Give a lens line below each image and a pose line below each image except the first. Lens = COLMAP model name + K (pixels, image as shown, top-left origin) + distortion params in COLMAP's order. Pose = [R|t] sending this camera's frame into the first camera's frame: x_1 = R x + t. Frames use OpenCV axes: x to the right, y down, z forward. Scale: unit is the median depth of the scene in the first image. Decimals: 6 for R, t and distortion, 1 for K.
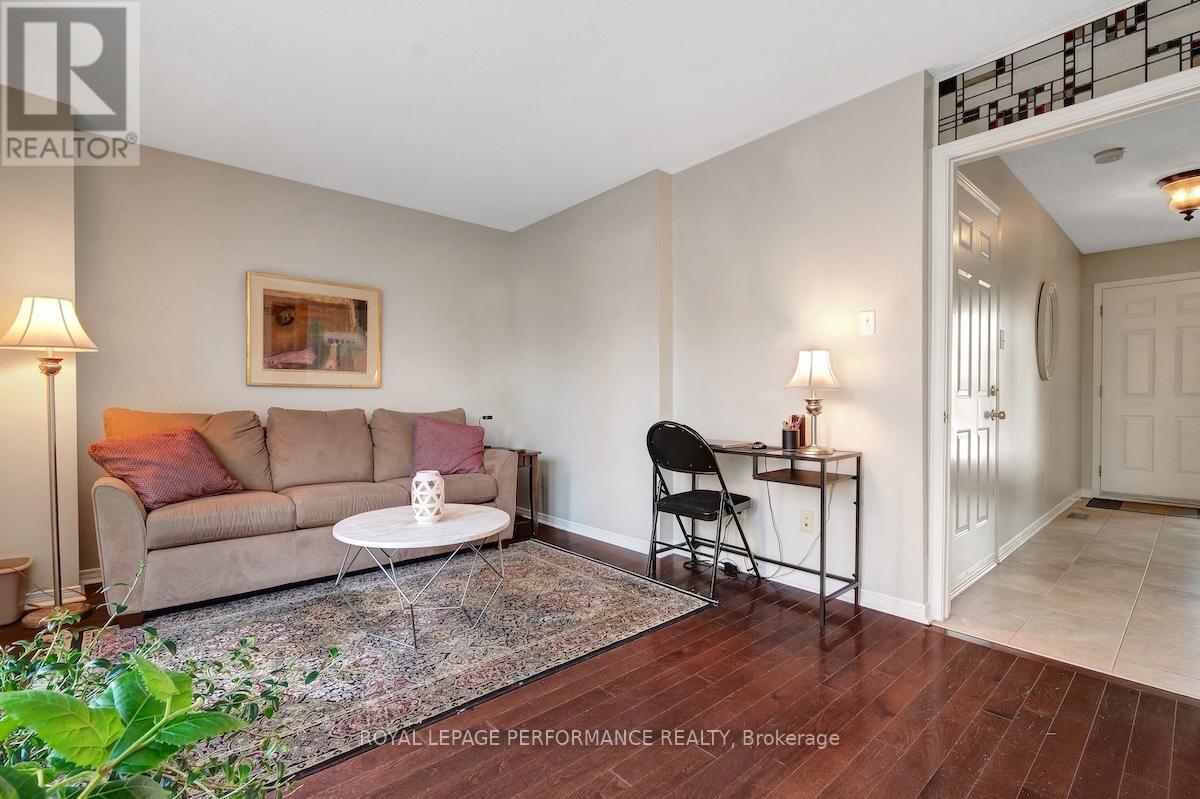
lens RADIAL K [[519.0, 0, 599.3], [0, 519.0, 404.1], [0, 0, 1]] dist [-0.001802, -0.001269]
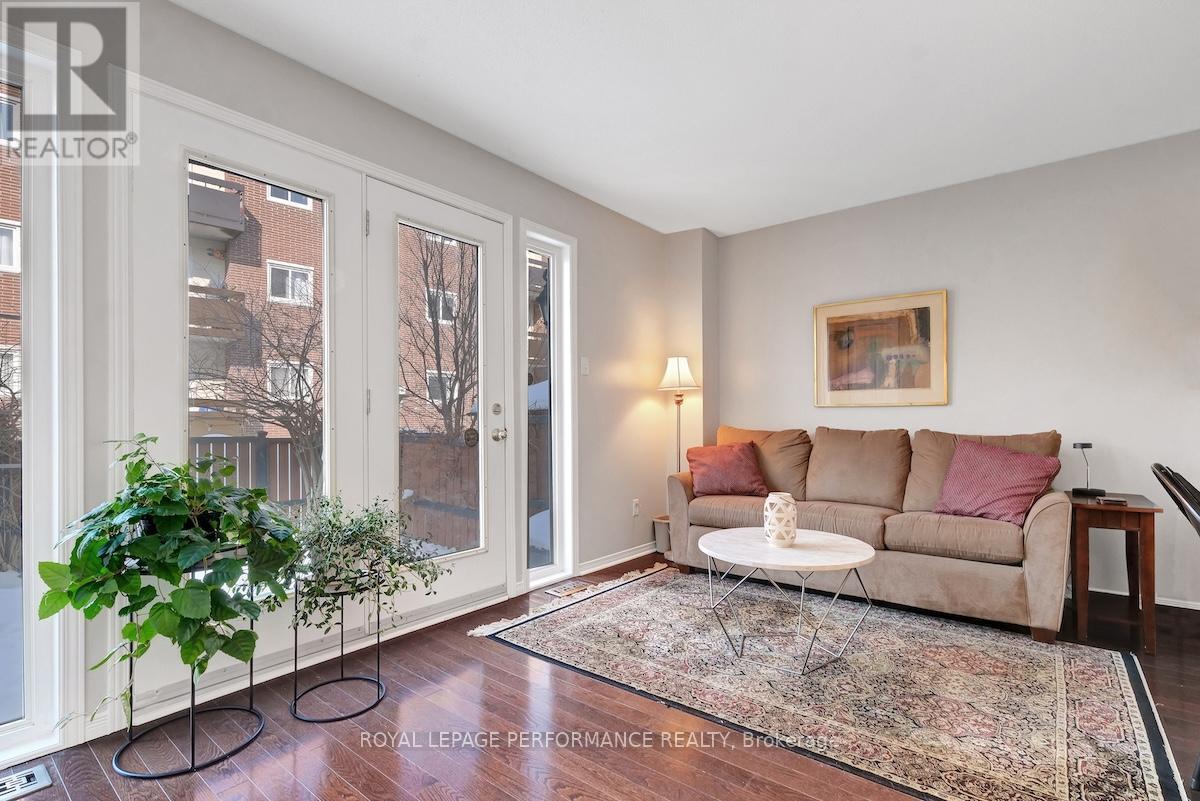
lens RADIAL K [[563.9, 0, 599.3], [0, 563.9, 408.7], [0, 0, 1]] dist [0.005120, 0.000843]
pose [[0.189485, -0.017277, -0.981732, 0.437589], [-0.001161, 0.999841, -0.017820, -0.009006], [0.981883, 0.004516, 0.189435, 0.303683]]
